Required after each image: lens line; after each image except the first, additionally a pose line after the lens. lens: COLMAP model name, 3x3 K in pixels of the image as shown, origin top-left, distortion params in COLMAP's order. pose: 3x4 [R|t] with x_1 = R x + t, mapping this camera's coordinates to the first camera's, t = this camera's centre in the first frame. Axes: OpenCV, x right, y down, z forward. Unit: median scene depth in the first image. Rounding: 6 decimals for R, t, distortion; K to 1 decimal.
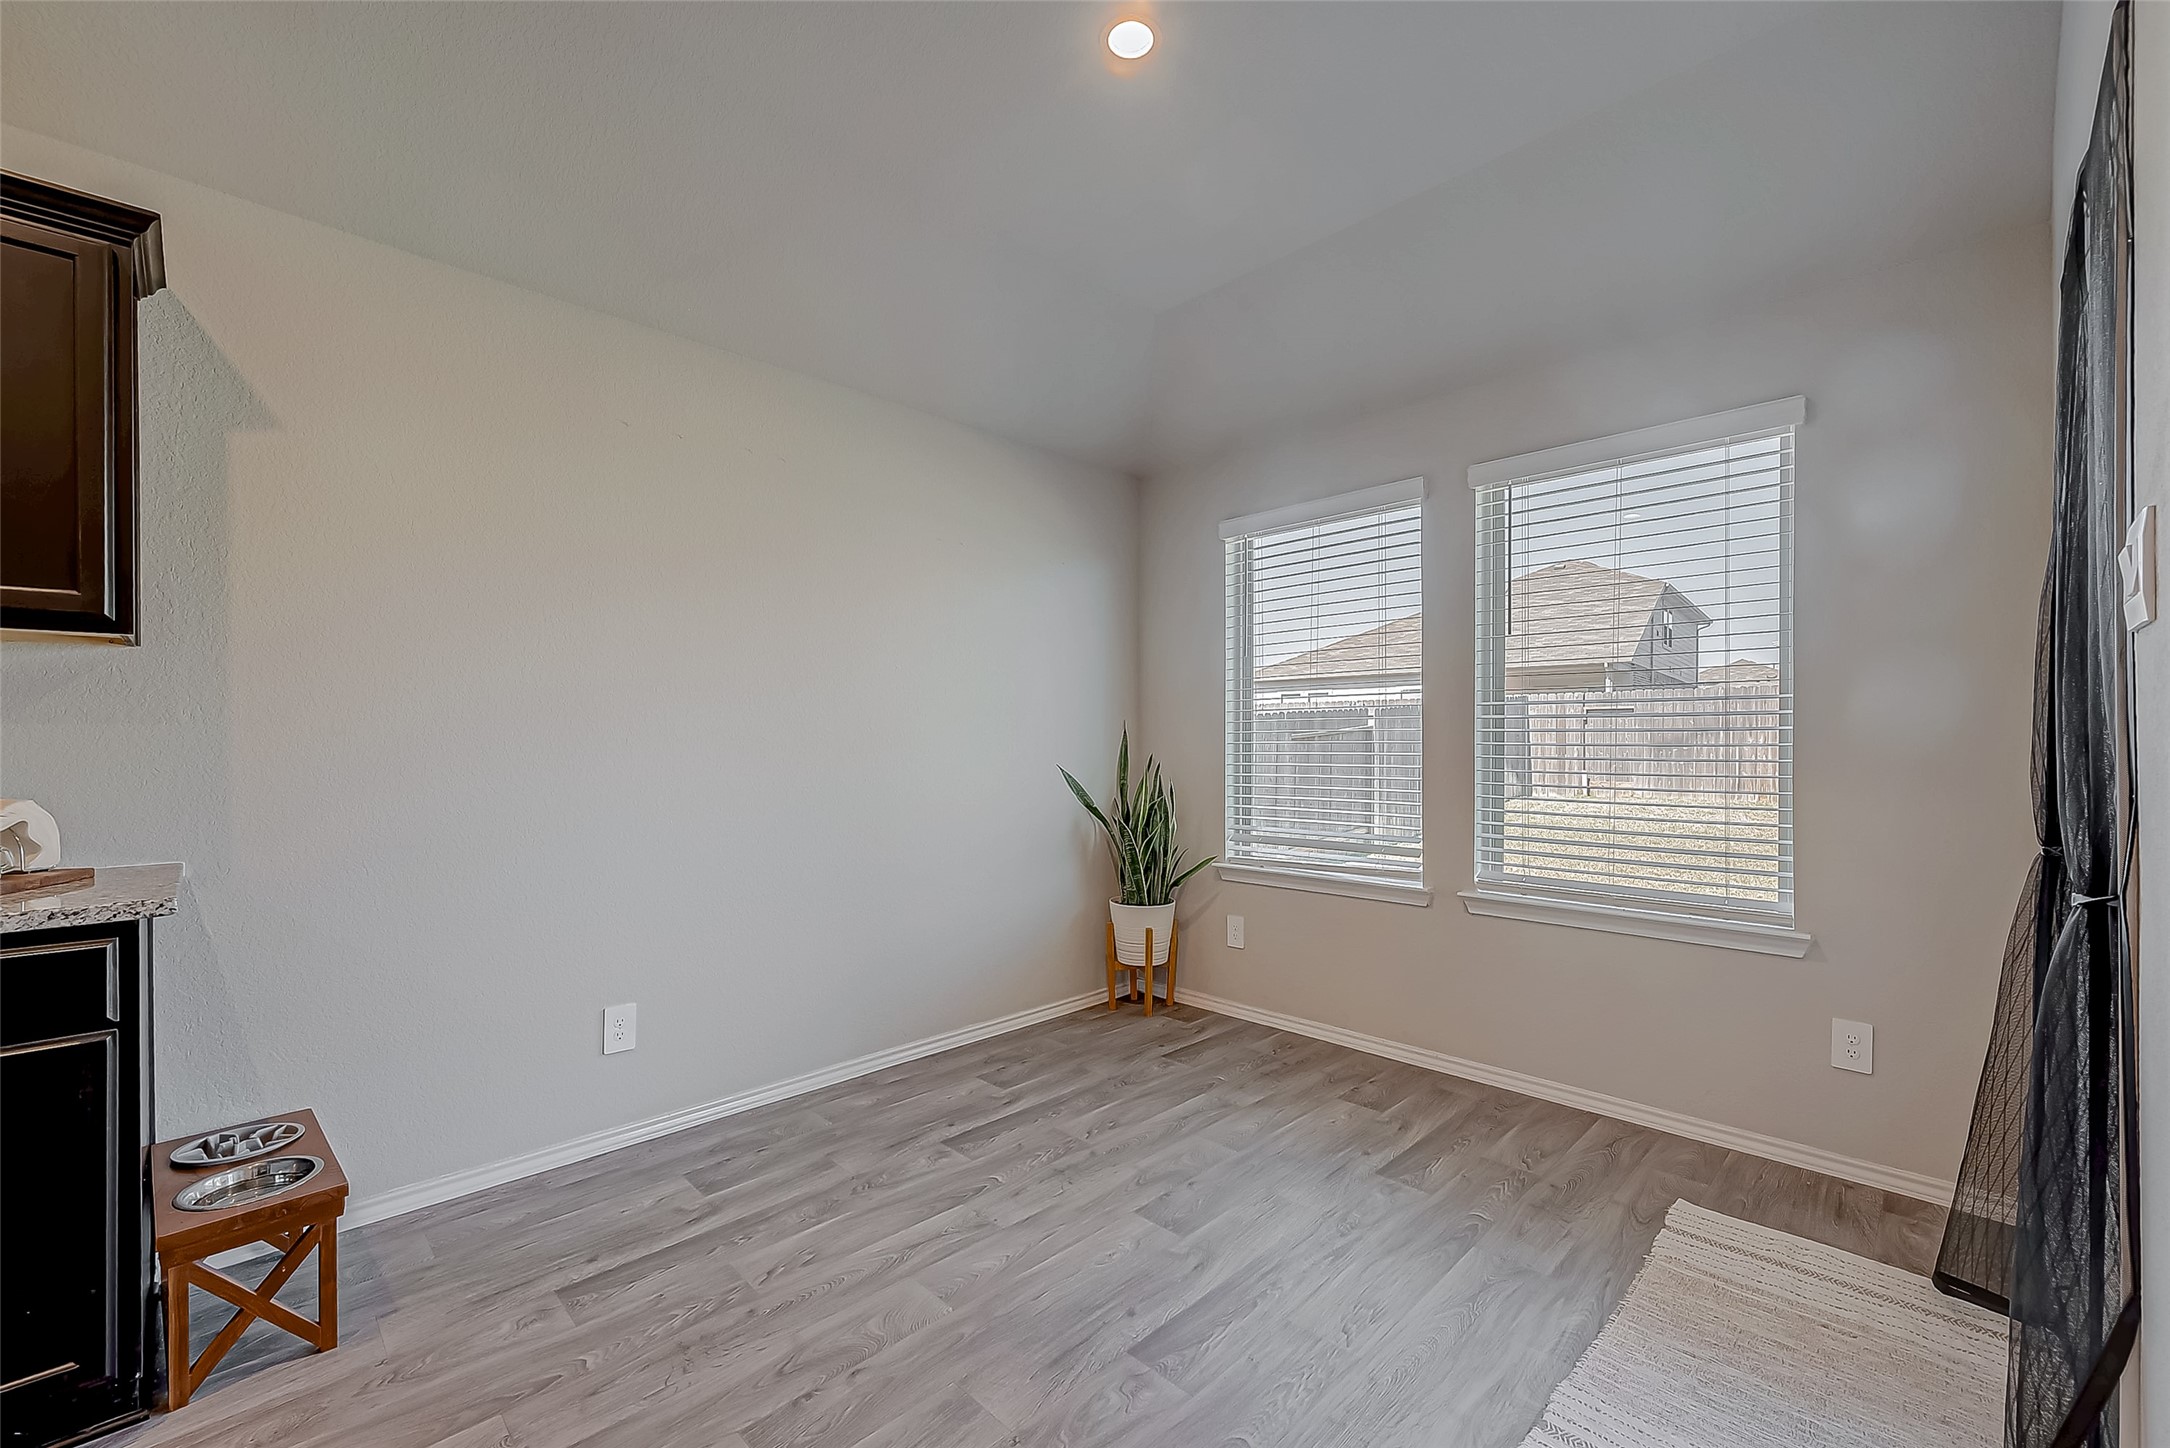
lens RADIAL K [[893.3, 0, 1077.9], [0, 893.3, 739.3], [0, 0, 1]] dist [0.000208, -0.000024]
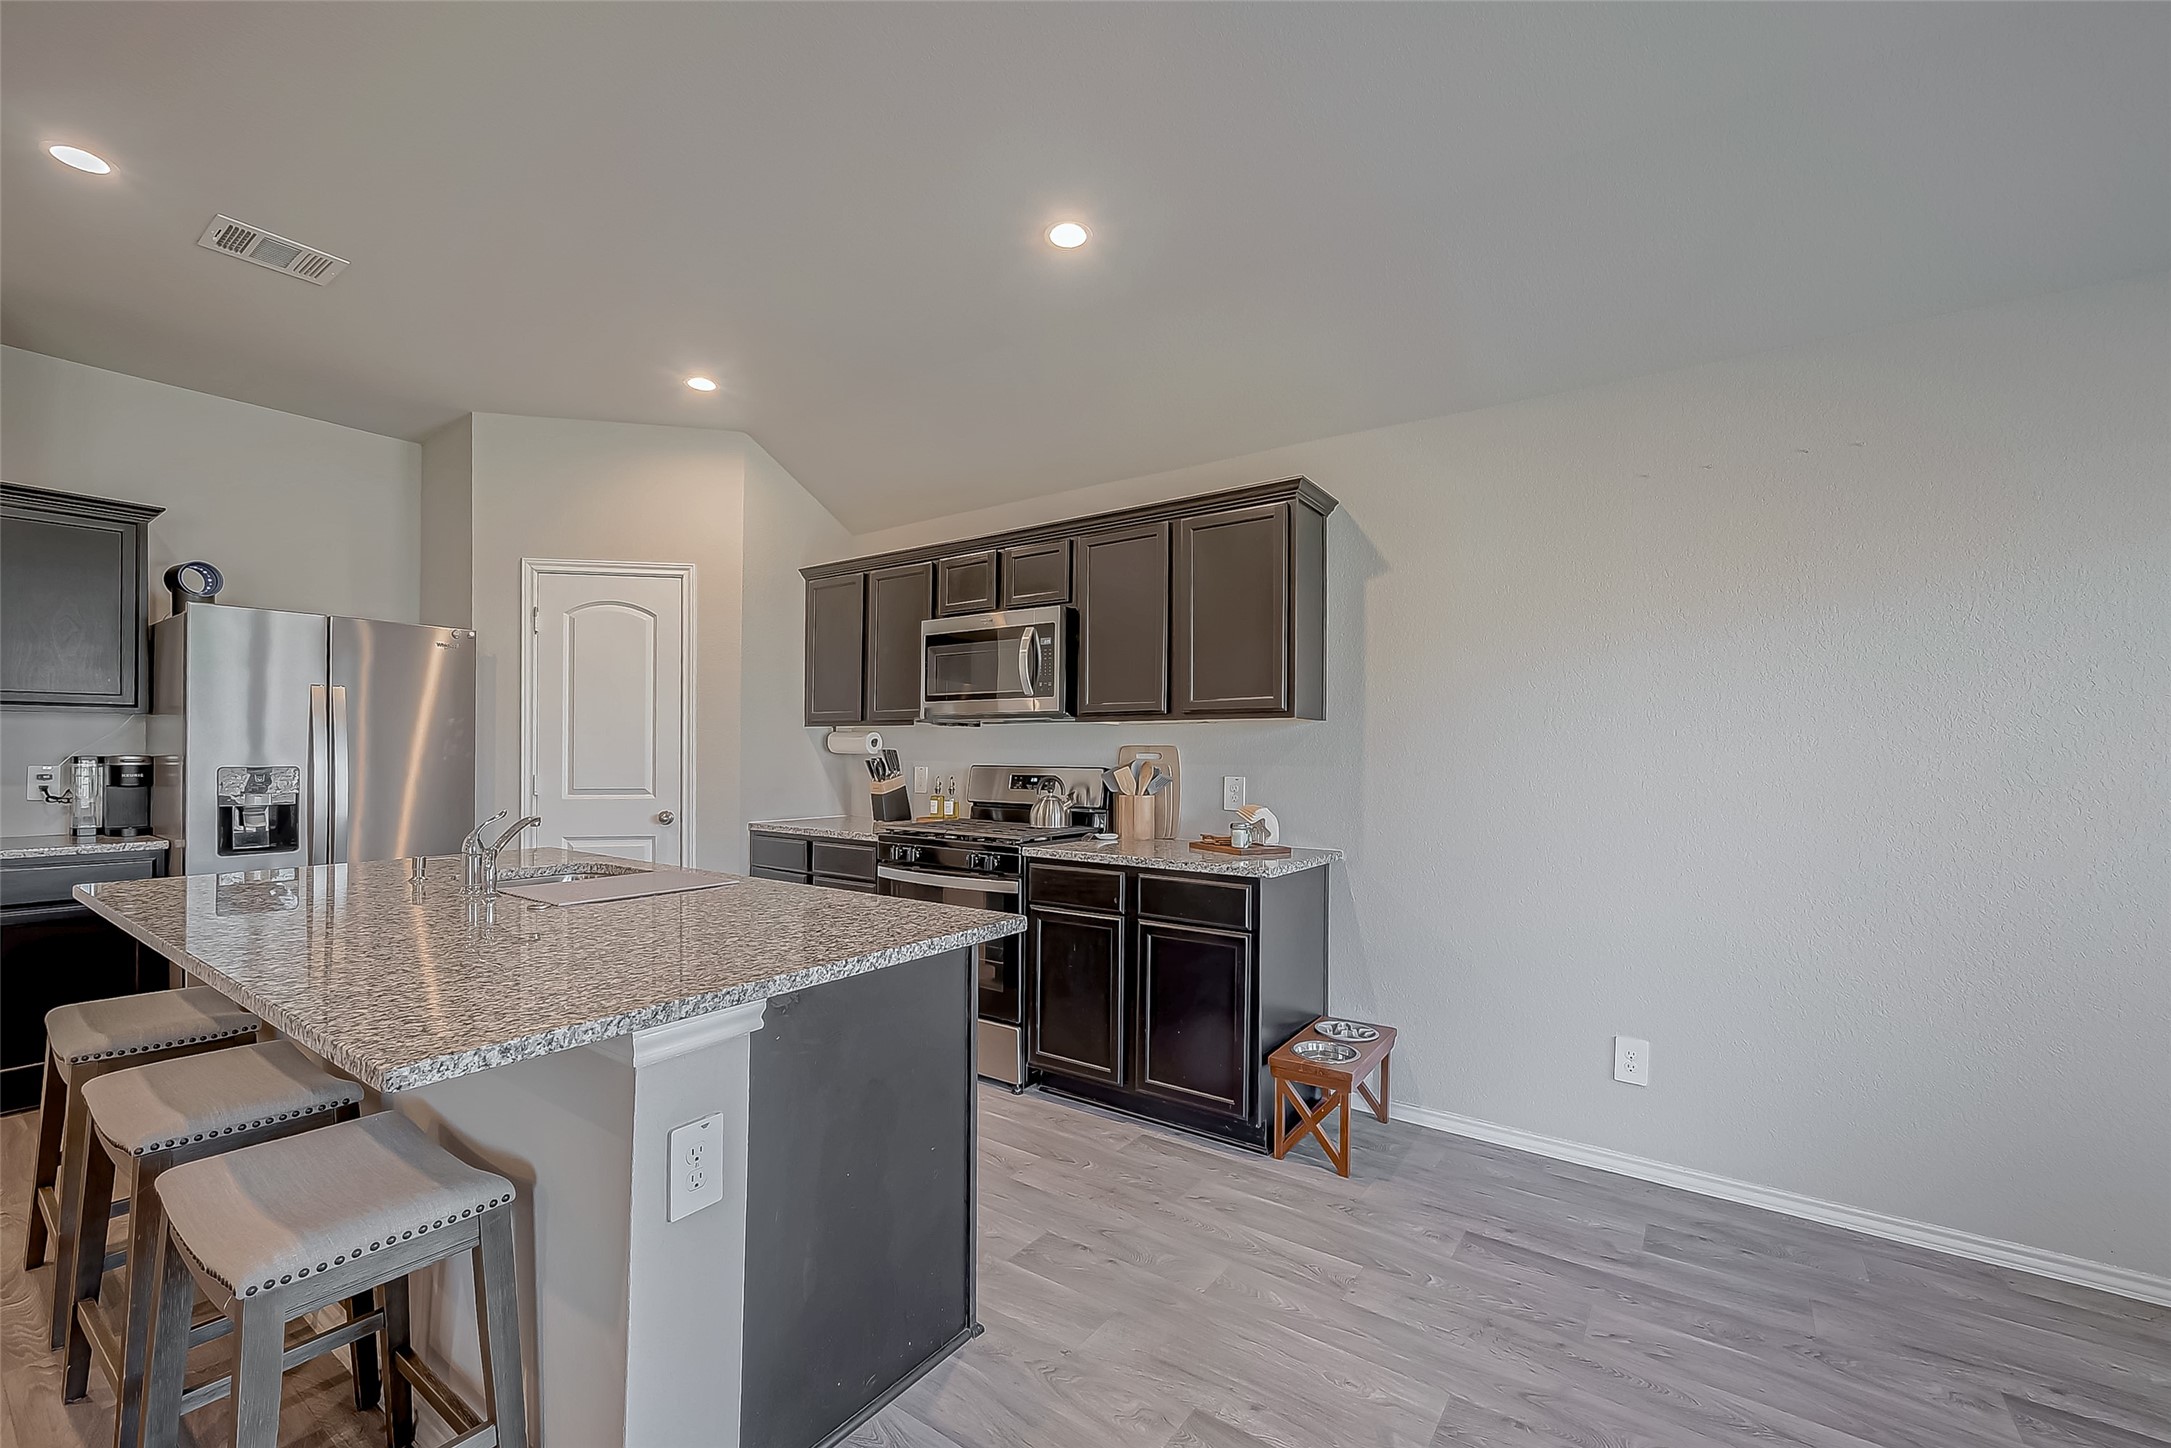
lens RADIAL K [[878.6, 0, 1074.5], [0, 878.6, 742.5], [0, 0, 1]] dist [-0.000491, 0.000214]
pose [[0.168836, -0.007330, -0.985617, 0.496880], [-0.007612, 0.999933, -0.008741, -0.041780], [0.985615, 0.008978, 0.168768, 0.238934]]
